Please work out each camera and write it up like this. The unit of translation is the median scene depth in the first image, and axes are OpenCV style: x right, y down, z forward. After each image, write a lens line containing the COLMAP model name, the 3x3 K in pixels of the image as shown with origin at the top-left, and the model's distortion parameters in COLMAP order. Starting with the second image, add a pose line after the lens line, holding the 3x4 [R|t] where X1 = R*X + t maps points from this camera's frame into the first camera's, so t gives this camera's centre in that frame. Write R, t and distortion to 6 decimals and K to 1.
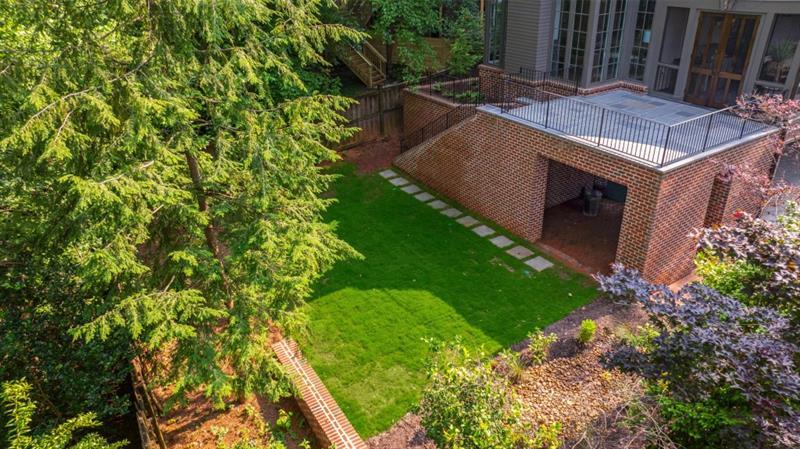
lens RADIAL K [[543.4, 0, 401.8], [0, 543.4, 223.5], [0, 0, 1]] dist [0.008527, 0.002436]
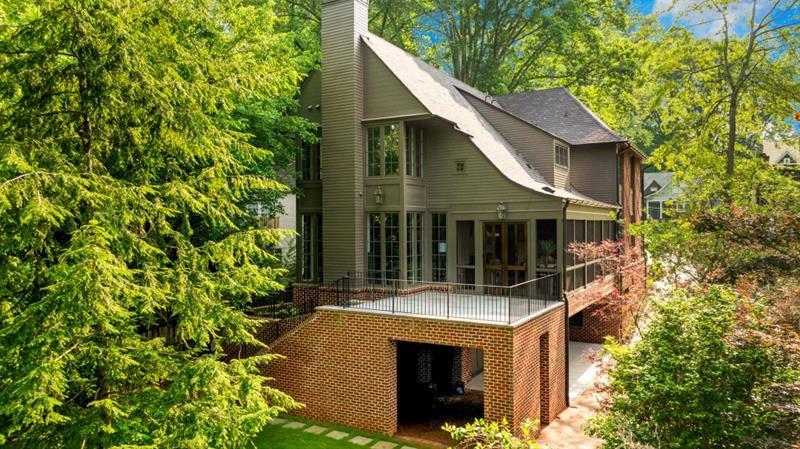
lens RADIAL K [[543.4, 0, 400.5], [0, 543.4, 222.9], [0, 0, 1]] dist [0.008527, 0.002436]
pose [[0.896571, 0.024387, 0.442229, -0.180471], [0.184360, 0.887319, -0.422700, 0.110212], [-0.402707, 0.460510, 0.791049, 0.059068]]
